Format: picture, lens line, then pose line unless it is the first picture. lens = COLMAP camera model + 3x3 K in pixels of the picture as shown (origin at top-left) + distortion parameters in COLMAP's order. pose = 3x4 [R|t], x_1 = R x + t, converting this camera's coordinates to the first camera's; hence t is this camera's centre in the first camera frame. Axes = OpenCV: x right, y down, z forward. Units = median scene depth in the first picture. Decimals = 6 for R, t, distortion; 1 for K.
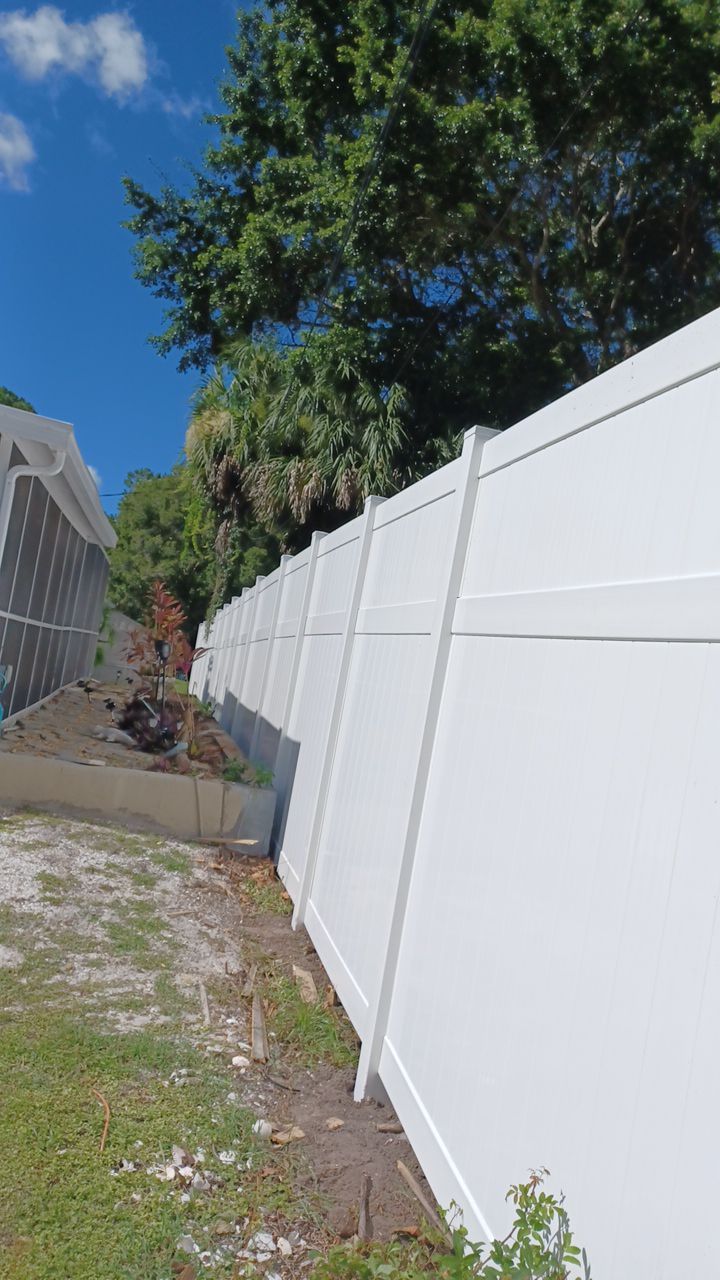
lens RADIAL K [[948.4, 0, 354.9], [0, 948.4, 647.9], [0, 0, 1]] dist [0.079523, -0.117115]
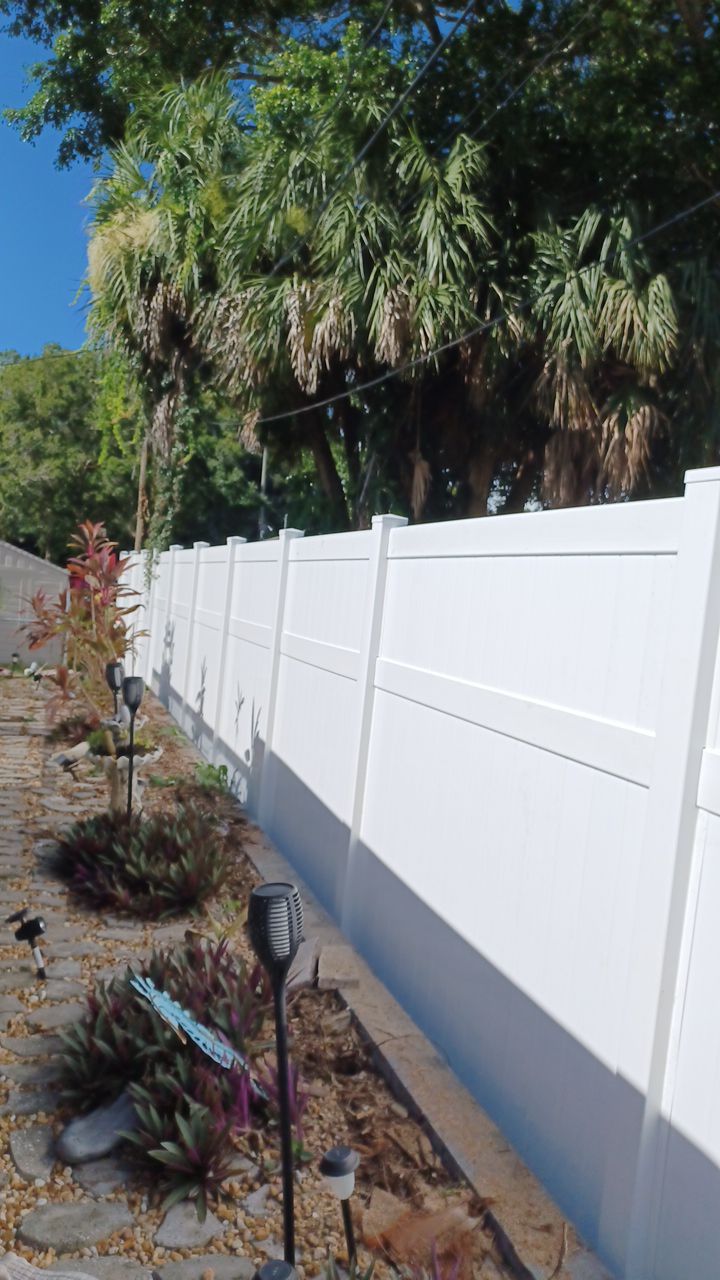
lens RADIAL K [[950.2, 0, 348.5], [0, 950.2, 646.8], [0, 0, 1]] dist [0.058665, -0.060400]
pose [[0.992507, -0.071480, 0.099103, -0.094152], [0.059350, 0.990954, 0.120363, -0.041789], [-0.106810, -0.113579, 0.987771, 0.365843]]
